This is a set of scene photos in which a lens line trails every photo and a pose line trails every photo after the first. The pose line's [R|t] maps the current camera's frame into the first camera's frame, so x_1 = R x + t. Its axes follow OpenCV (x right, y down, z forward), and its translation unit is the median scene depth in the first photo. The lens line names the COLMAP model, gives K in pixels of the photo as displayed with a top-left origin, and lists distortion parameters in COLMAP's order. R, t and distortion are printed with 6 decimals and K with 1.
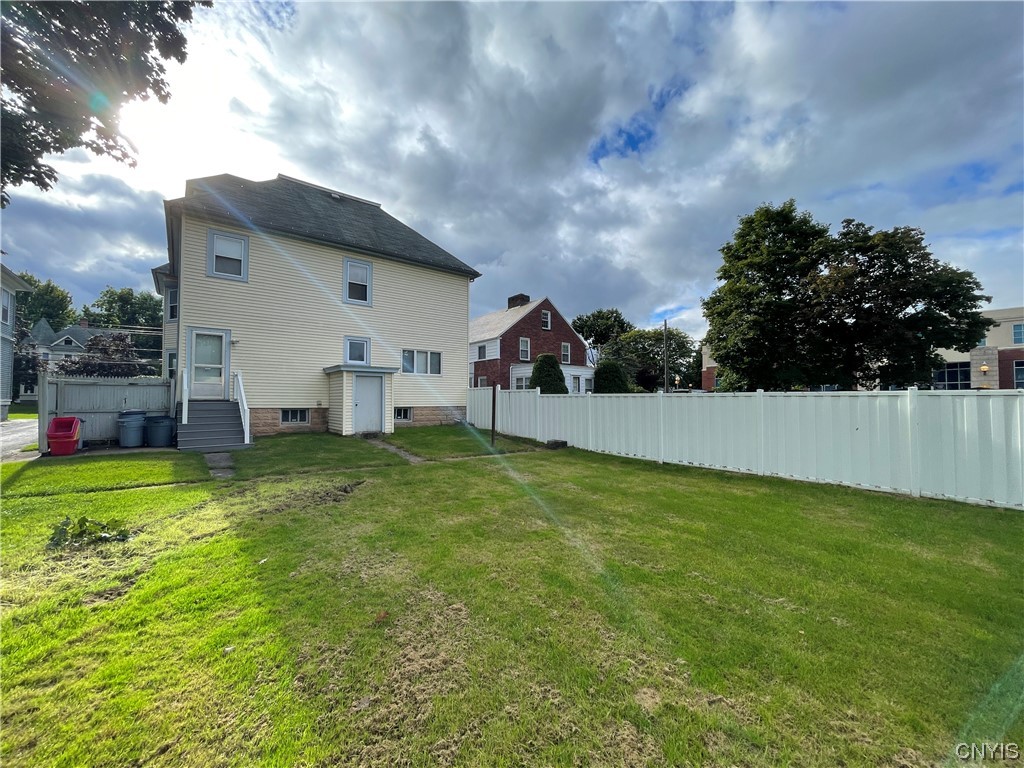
lens RADIAL K [[411.6, 0, 515.3], [0, 411.6, 384.2], [0, 0, 1]] dist [-0.002075, -0.000226]
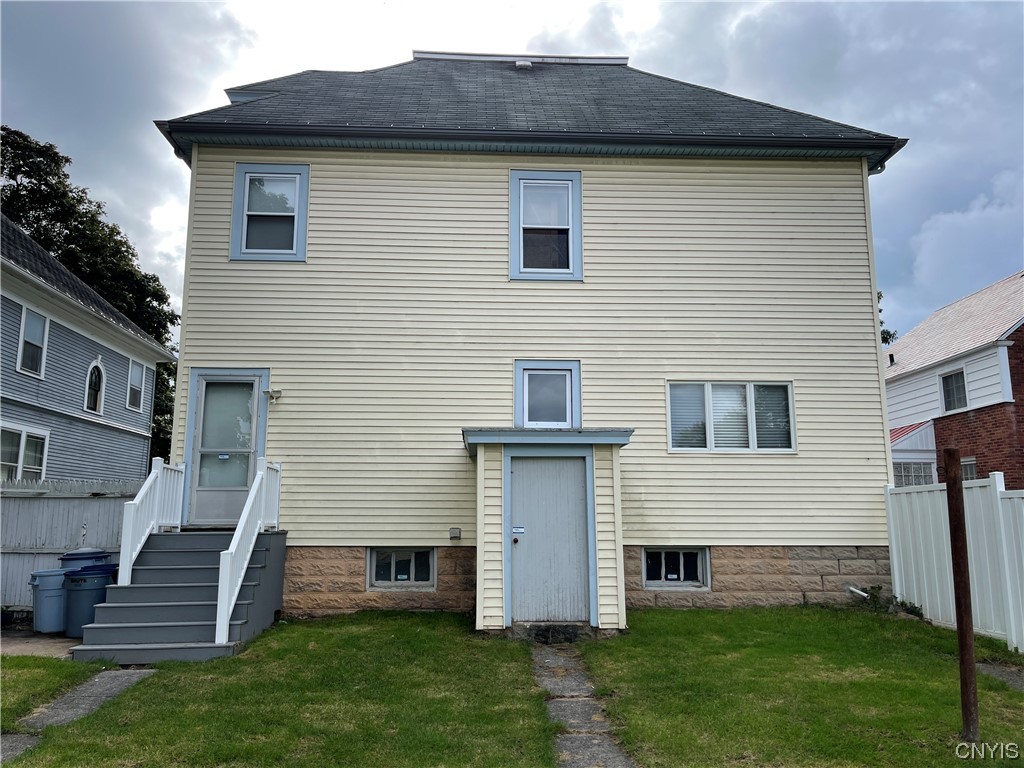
lens RADIAL K [[774.9, 0, 513.7], [0, 774.9, 383.4], [0, 0, 1]] dist [0.041838, -0.035735]
pose [[0.806915, -0.106964, -0.580902, 0.012197], [0.025333, 0.988829, -0.146888, 0.013471], [0.590125, 0.103810, 0.800610, 0.409513]]
